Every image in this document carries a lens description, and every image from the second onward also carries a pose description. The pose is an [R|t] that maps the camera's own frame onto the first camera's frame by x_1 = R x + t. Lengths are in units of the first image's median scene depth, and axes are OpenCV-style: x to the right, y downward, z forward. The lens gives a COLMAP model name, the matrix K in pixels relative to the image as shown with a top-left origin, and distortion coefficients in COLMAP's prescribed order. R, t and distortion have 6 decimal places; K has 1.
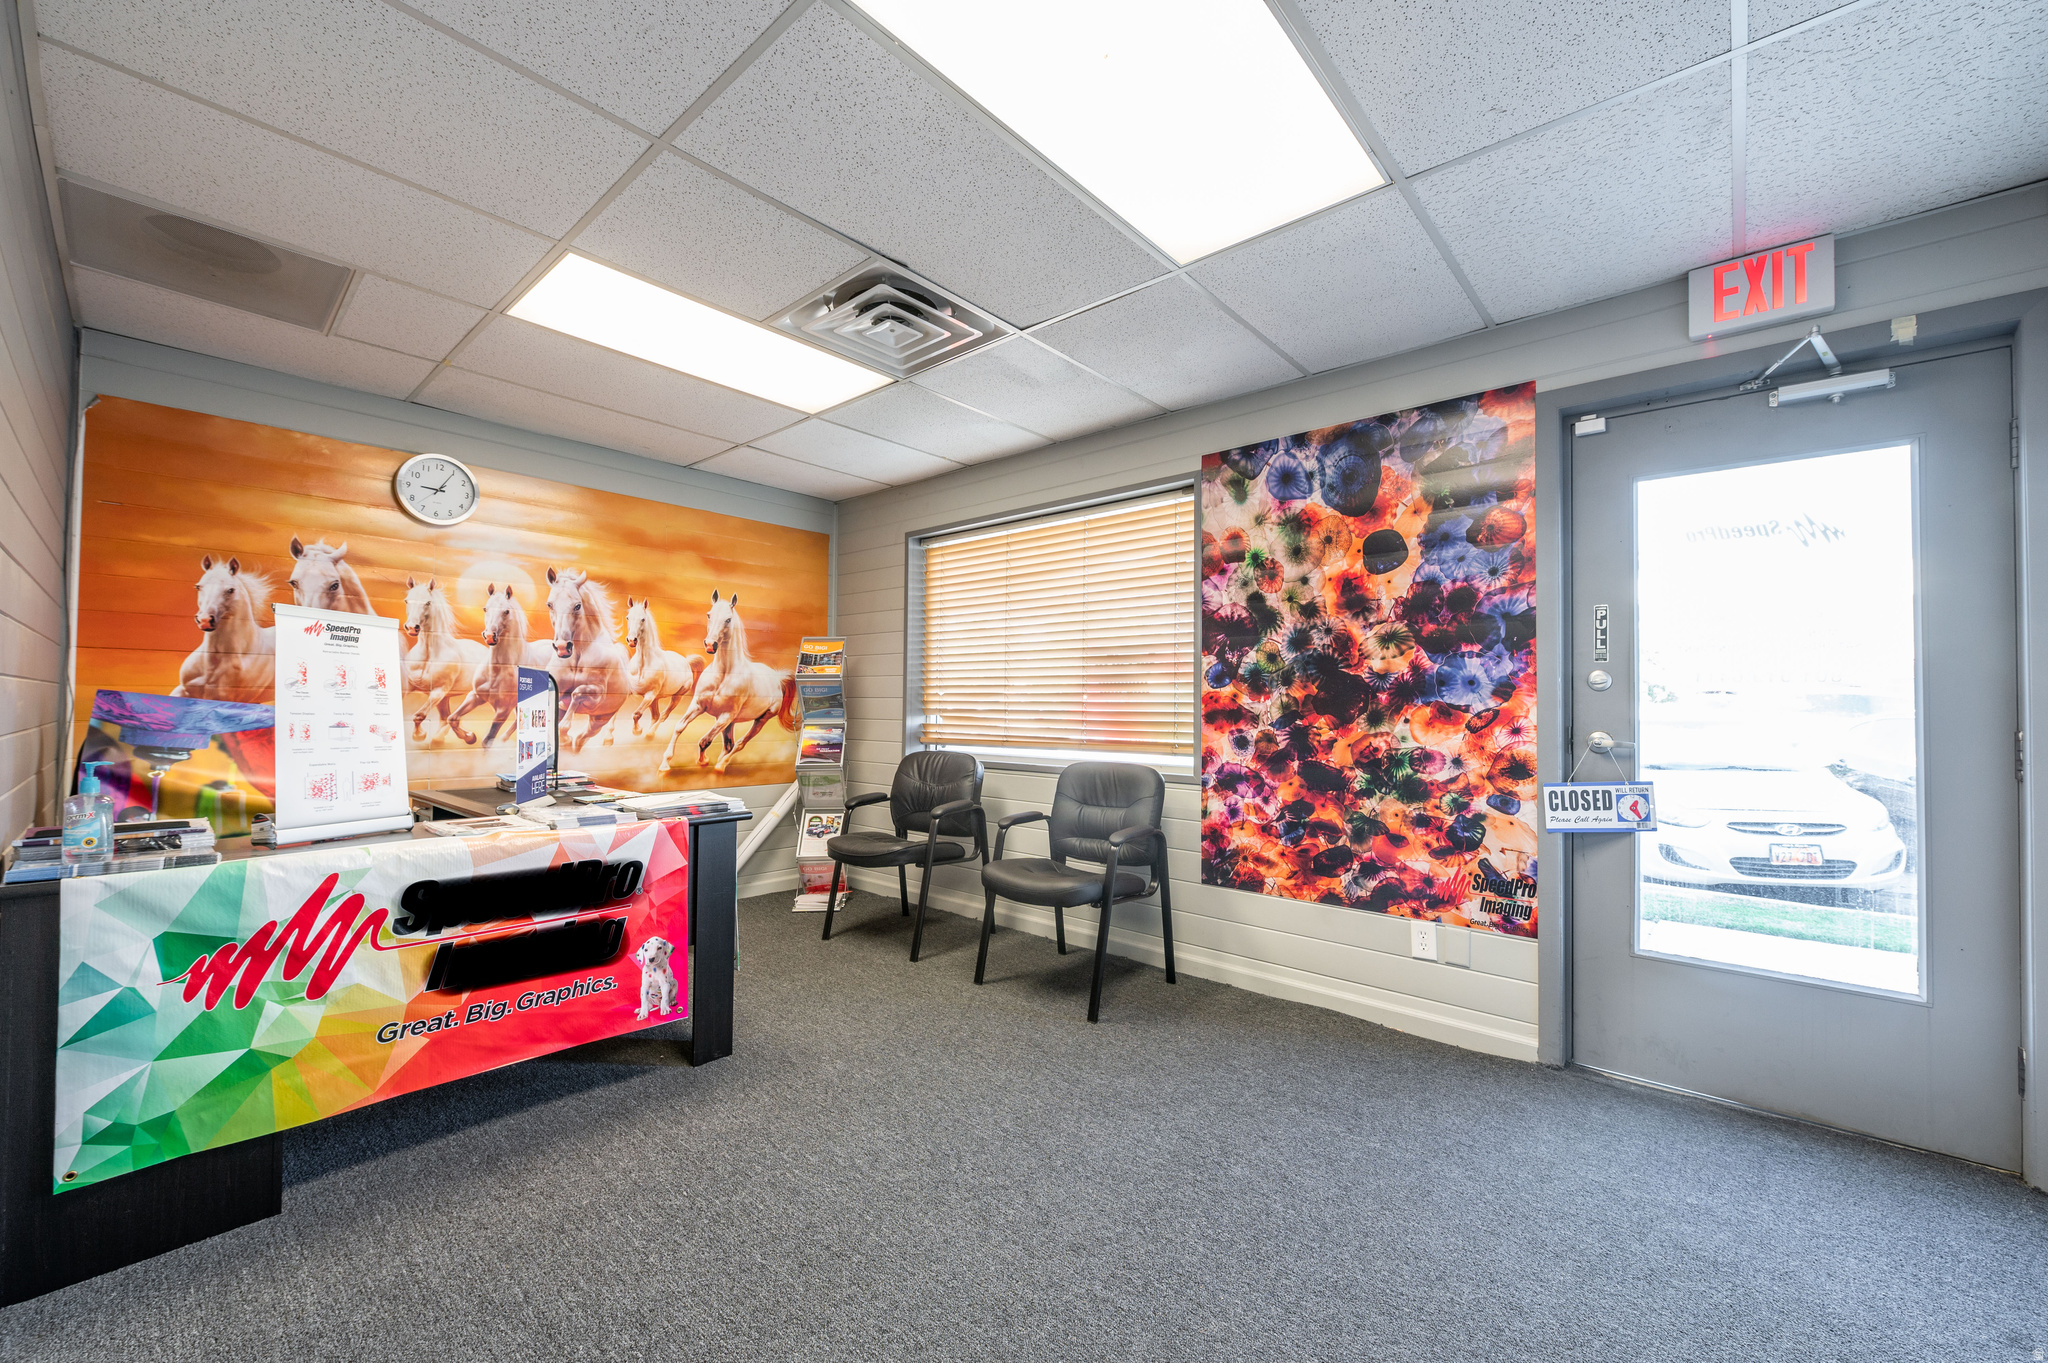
lens RADIAL K [[862.1, 0, 1014.3], [0, 862.1, 686.4], [0, 0, 1]] dist [-0.009450, -0.000899]
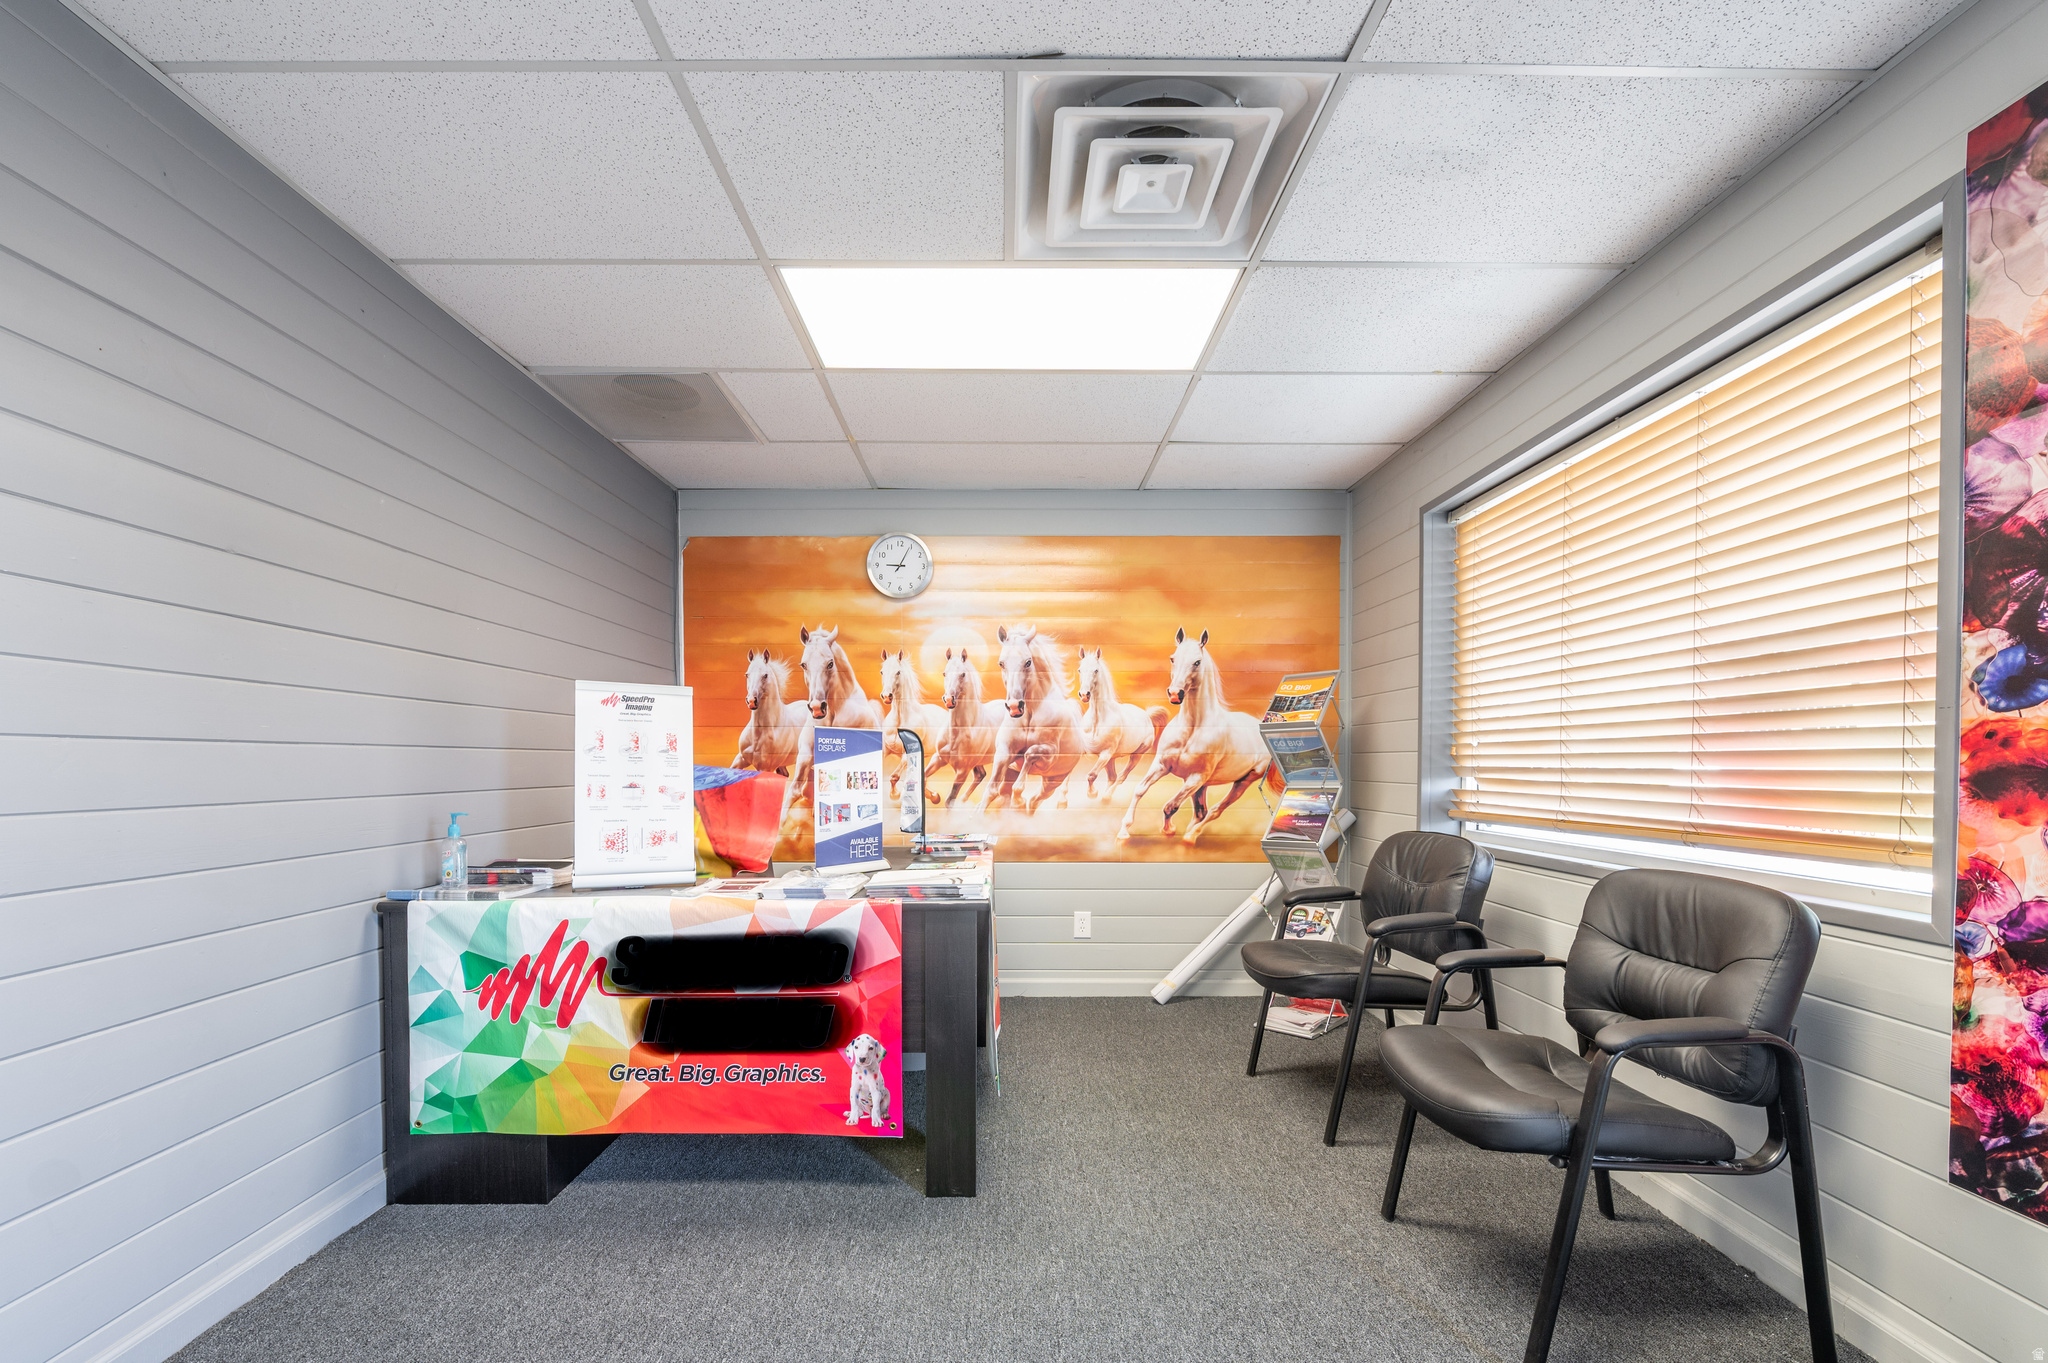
lens RADIAL K [[862.1, 0, 1010.2], [0, 862.1, 784.5], [0, 0, 1]] dist [-0.009450, -0.000899]
pose [[0.648817, 0.008459, -0.760898, 0.268354], [0.024881, 0.999168, 0.032324, 0.013794], [0.760538, -0.039905, 0.648066, 0.455435]]
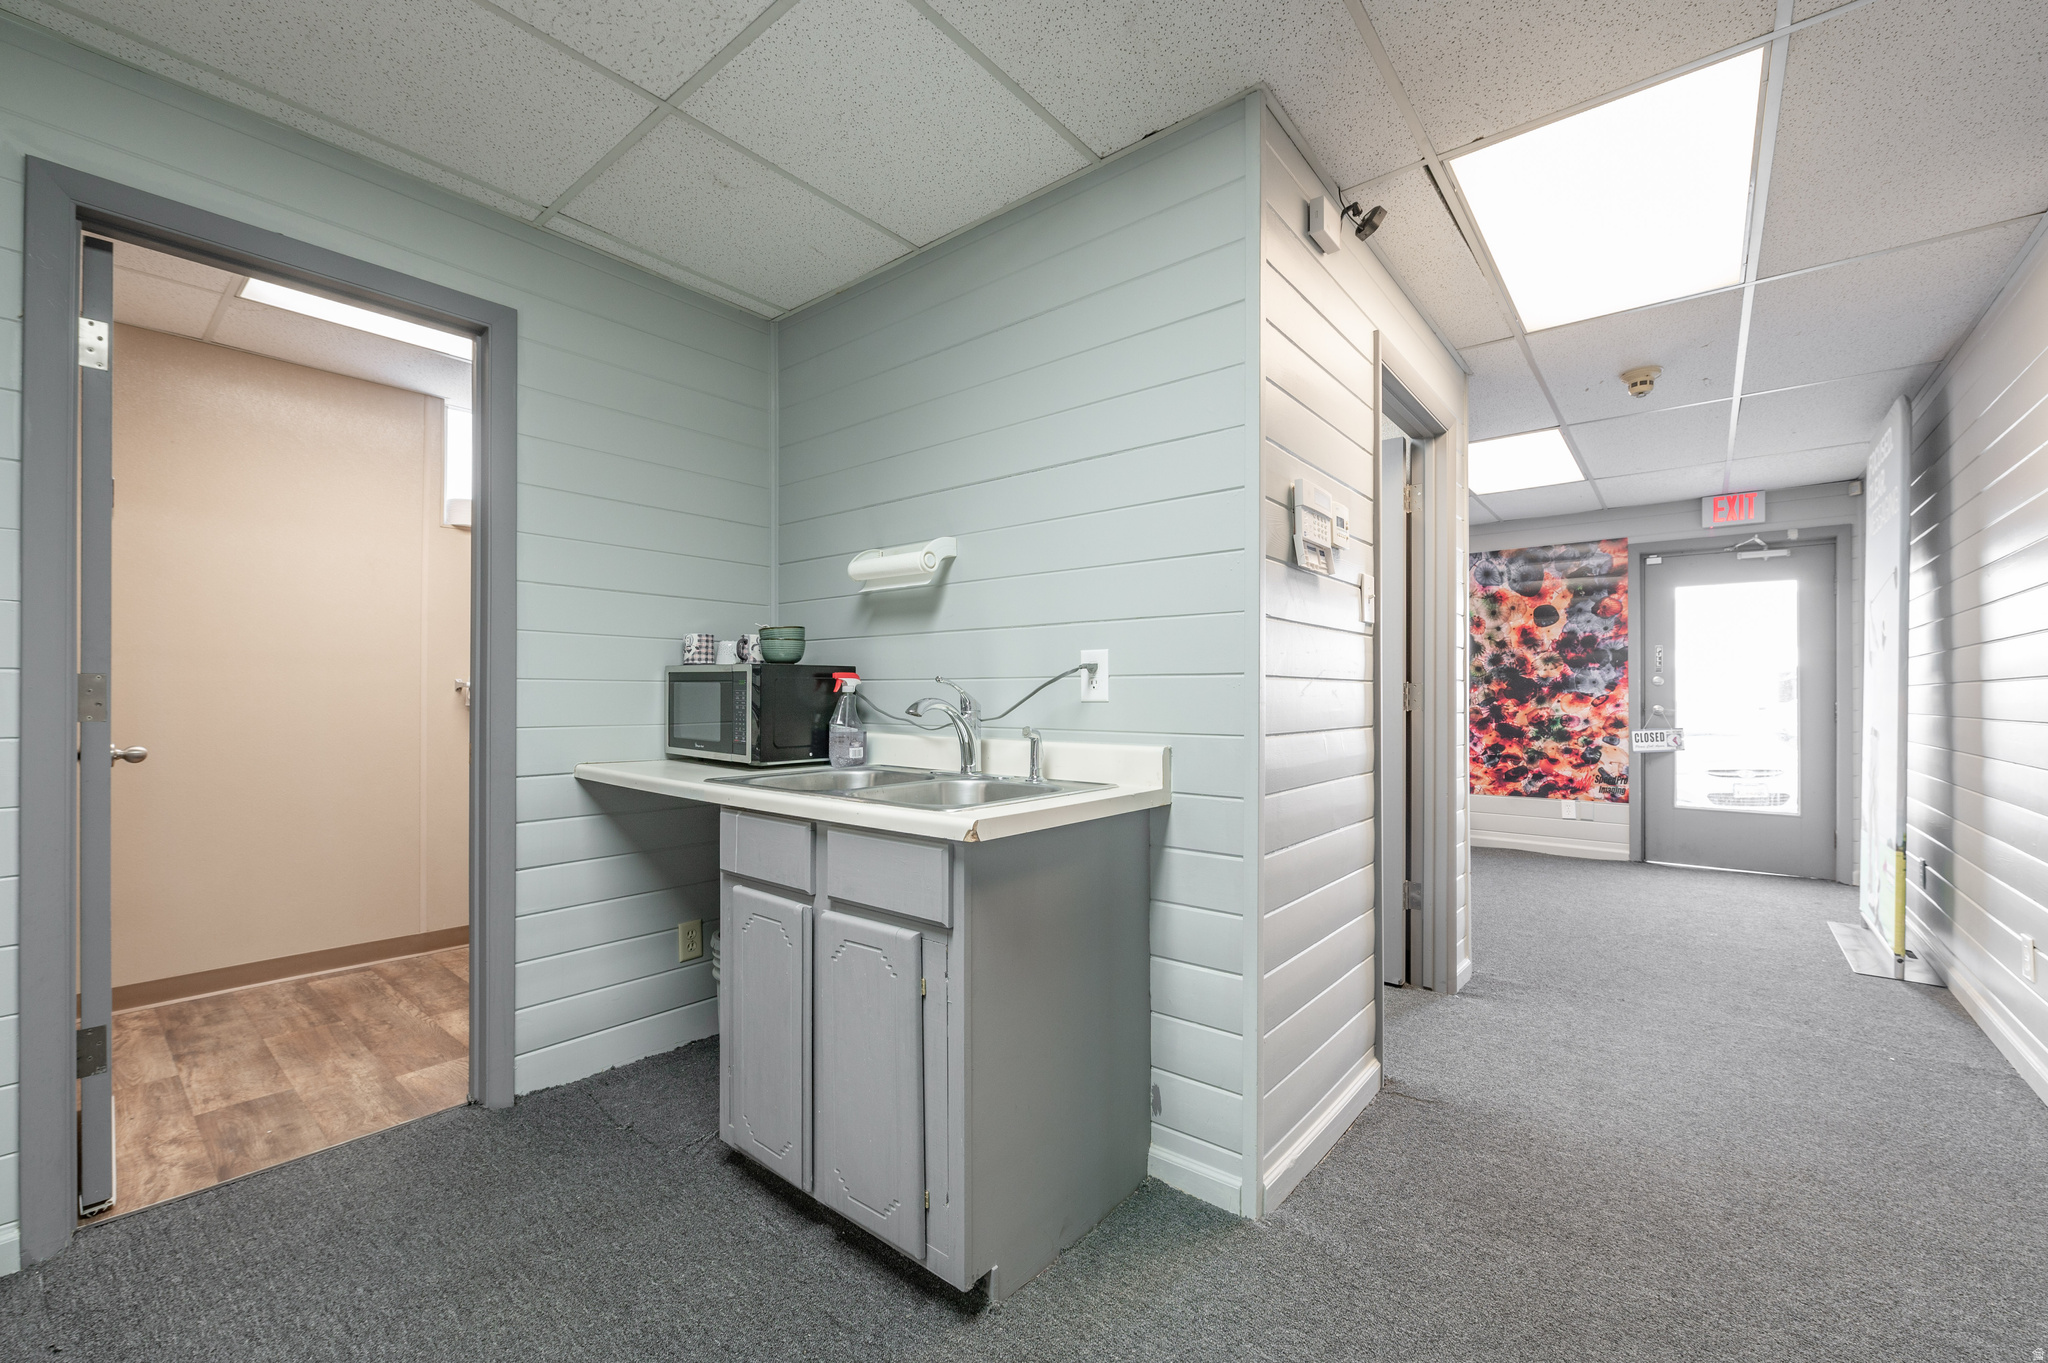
lens RADIAL K [[862.1, 0, 1017.6], [0, 862.1, 693.6], [0, 0, 1]] dist [-0.009450, -0.000899]
pose [[0.999518, -0.009645, 0.029516, -0.860489], [0.009100, 0.999786, 0.018553, -0.026466], [-0.029688, -0.018275, 0.999392, -0.957969]]
